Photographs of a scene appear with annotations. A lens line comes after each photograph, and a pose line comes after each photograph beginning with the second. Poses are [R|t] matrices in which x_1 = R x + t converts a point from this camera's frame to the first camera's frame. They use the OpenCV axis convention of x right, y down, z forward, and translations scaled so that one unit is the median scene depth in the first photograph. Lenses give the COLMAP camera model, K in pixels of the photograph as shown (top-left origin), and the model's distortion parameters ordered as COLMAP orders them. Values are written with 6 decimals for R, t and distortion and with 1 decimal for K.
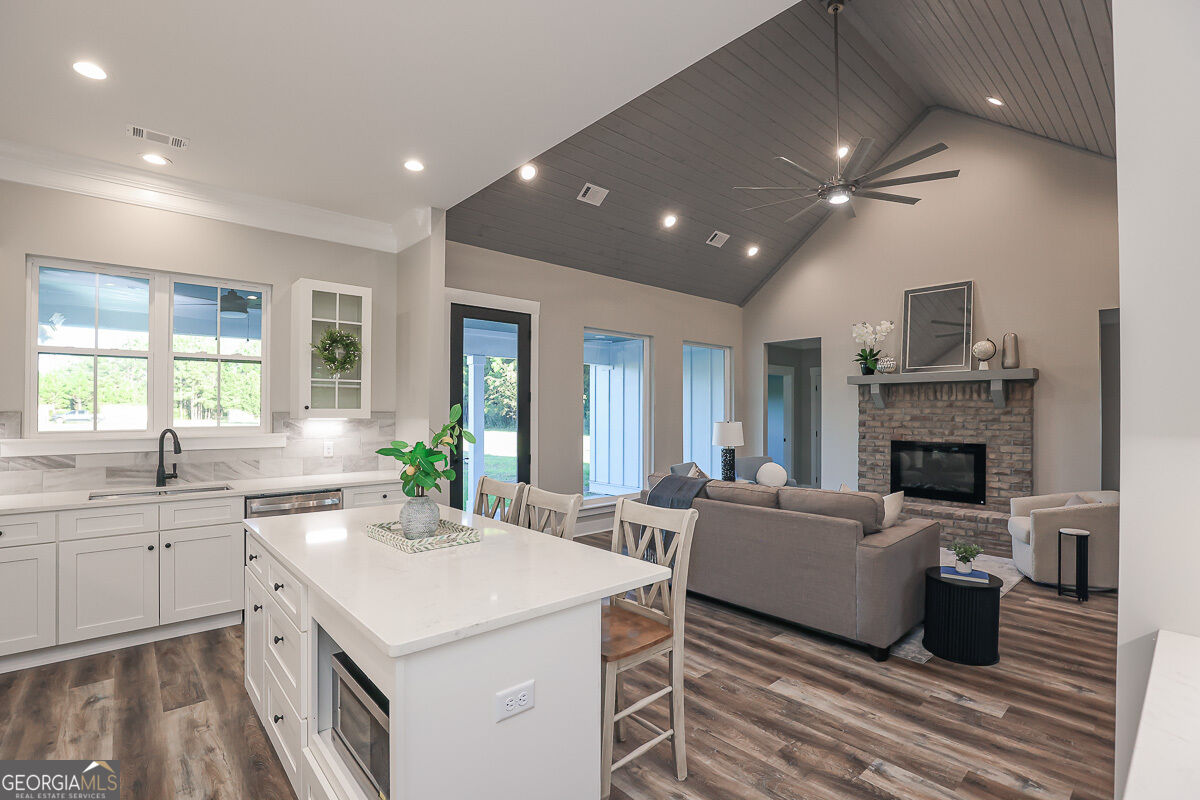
lens RADIAL K [[550.4, 0, 603.9], [0, 550.4, 406.4], [0, 0, 1]] dist [-0.042026, 0.009696]
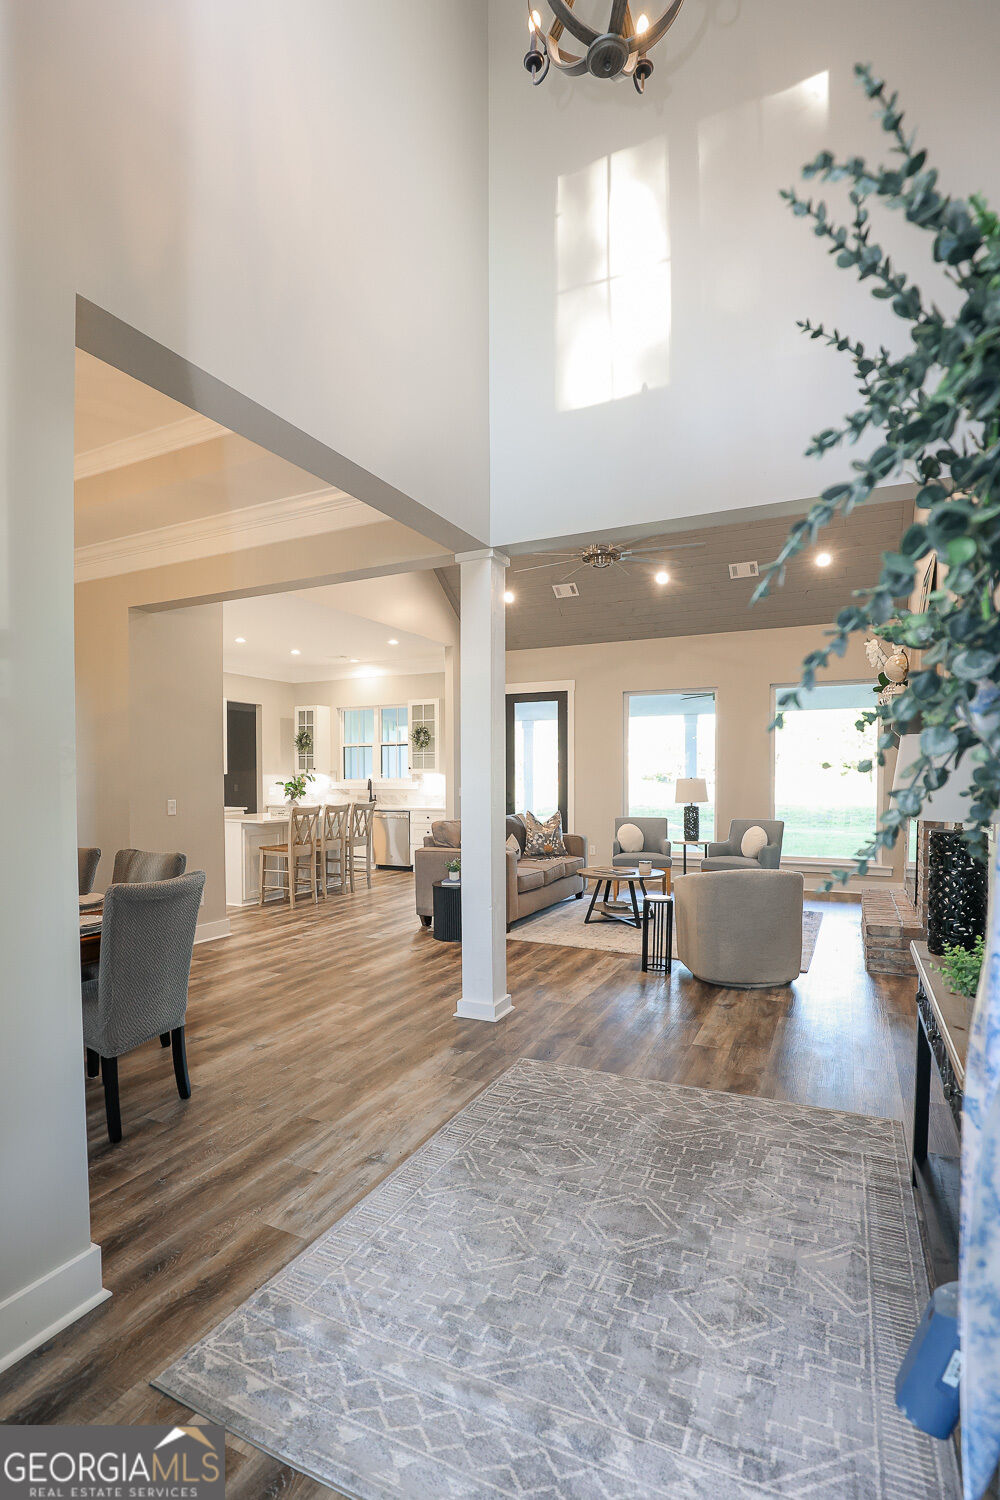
lens RADIAL K [[735.8, 0, 471.5], [0, 735.8, 786.9], [0, 0, 1]] dist [-0.027270, 0.000007]
pose [[0.359744, 0.011458, -0.932981, 1.324300], [0.012843, 0.999769, 0.017230, 0.017826], [0.932963, -0.018180, 0.359514, 0.192723]]
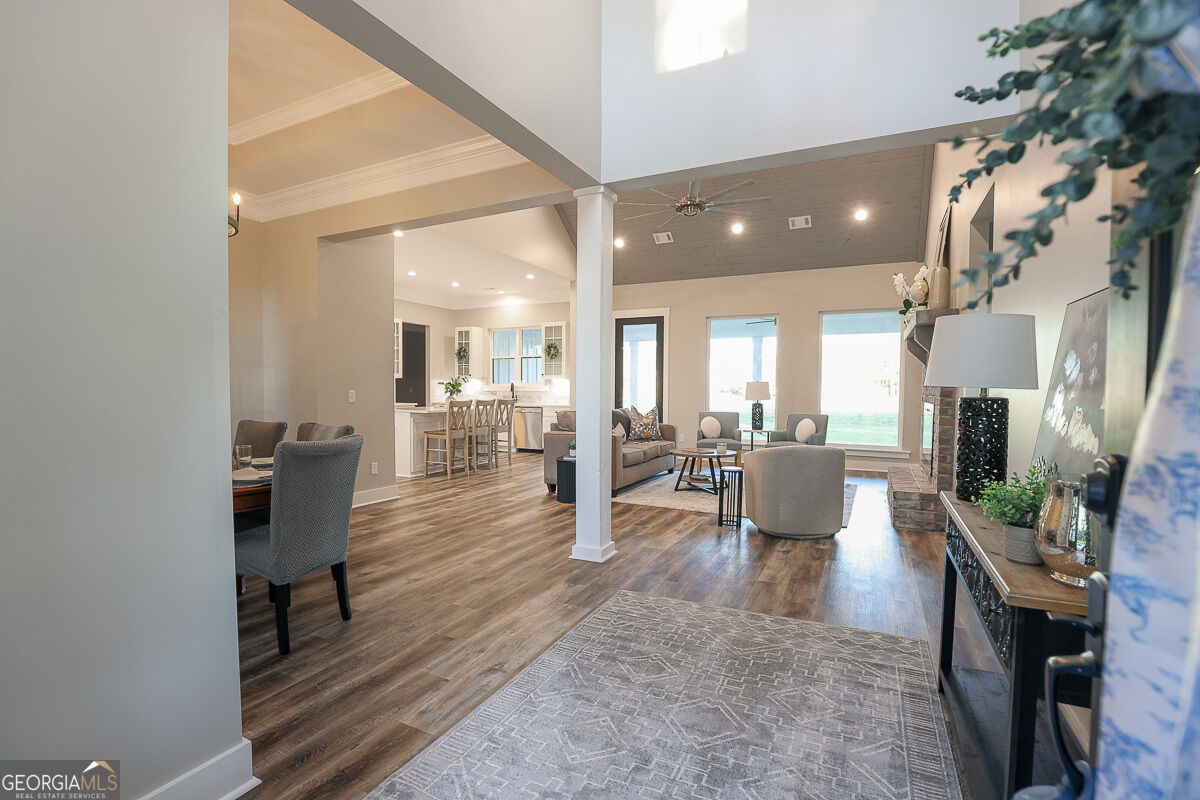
lens RADIAL K [[548.4, 0, 599.9], [0, 548.4, 404.6], [0, 0, 1]] dist [-0.026750, 0.001167]
pose [[0.371194, 0.026741, -0.928170, 1.287729], [0.003248, 0.999542, 0.030096, 0.043760], [0.928550, -0.014186, 0.370937, 0.217288]]
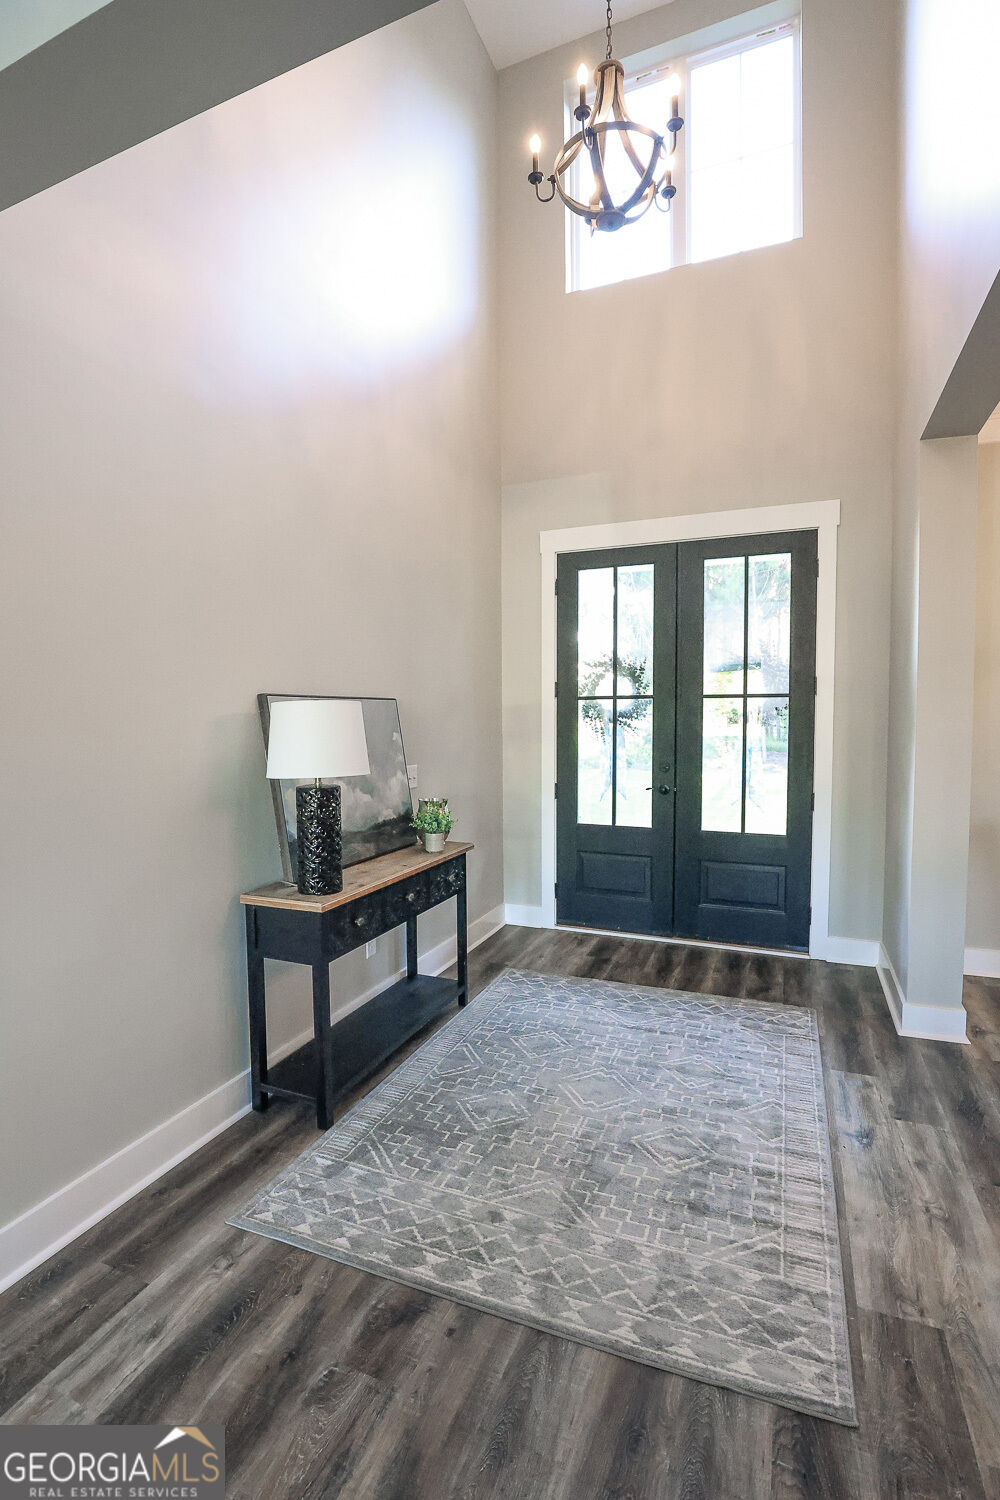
lens RADIAL K [[688.0, 0, 500.0], [0, 688.0, 750.0], [0, 0, 1]] dist [-0.042026, 0.009696]
pose [[-0.427636, -0.047917, 0.902680, 0.656711], [0.000343, 0.998585, 0.053171, 0.006816], [-0.903951, 0.023048, -0.427015, 0.632571]]
